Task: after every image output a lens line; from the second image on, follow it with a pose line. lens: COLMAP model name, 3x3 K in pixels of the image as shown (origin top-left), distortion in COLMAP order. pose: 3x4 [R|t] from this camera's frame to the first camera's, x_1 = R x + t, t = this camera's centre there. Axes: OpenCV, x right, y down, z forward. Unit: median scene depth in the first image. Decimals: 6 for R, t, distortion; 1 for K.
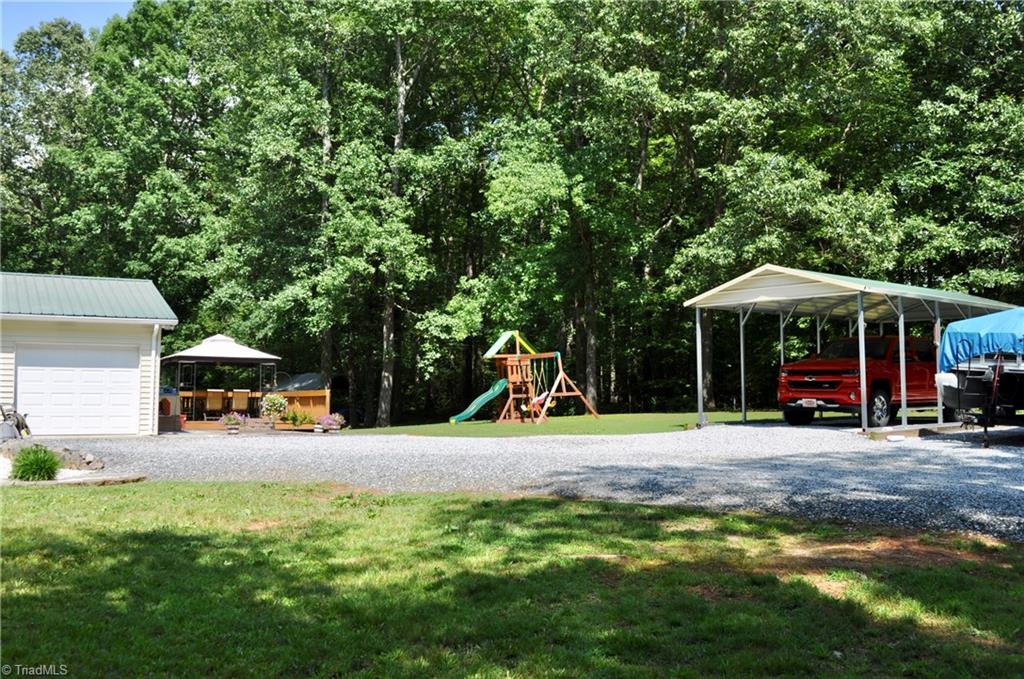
lens RADIAL K [[970.3, 0, 492.0], [0, 970.3, 336.7], [0, 0, 1]] dist [-0.050173, -0.003506]
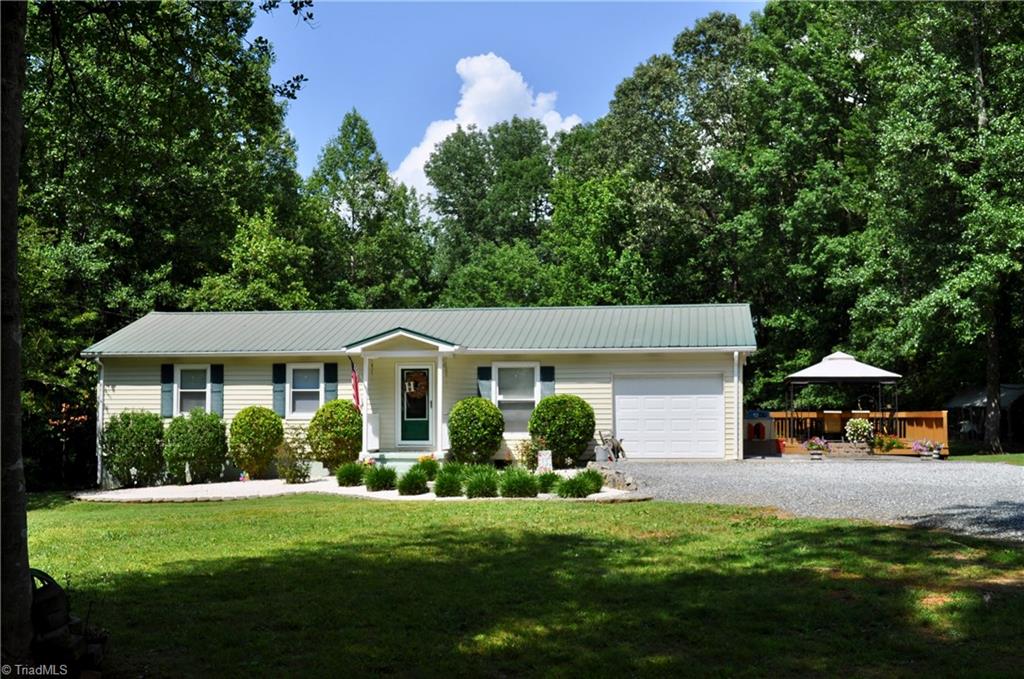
lens RADIAL K [[1207.4, 0, 512.0], [0, 1207.4, 339.5], [0, 0, 1]] dist [-0.113182, 0.005728]
pose [[0.791912, -0.040416, -0.609297, 0.141666], [0.043868, 0.998995, -0.009250, -0.014100], [0.609058, -0.019403, 0.792888, -0.091065]]
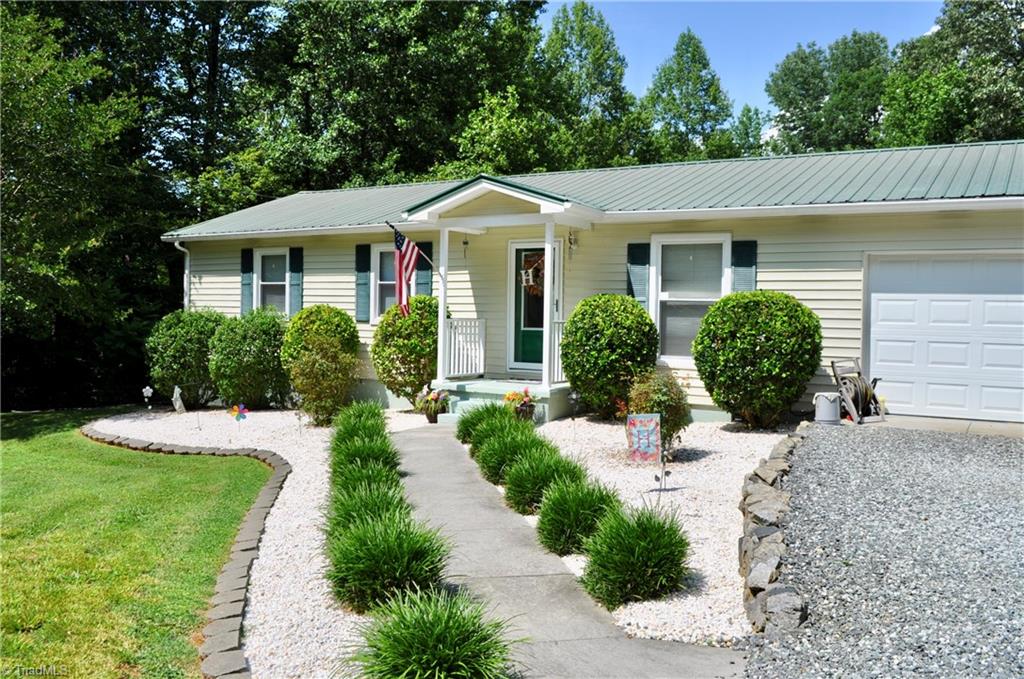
lens RADIAL K [[874.3, 0, 512.0], [0, 874.3, 339.5], [0, 0, 1]] dist [-0.078293, -0.000336]
pose [[0.486471, 0.035970, -0.872956, -0.081661], [0.041582, 0.997067, 0.064256, 0.008822], [0.872707, -0.067558, 0.483549, 0.312554]]
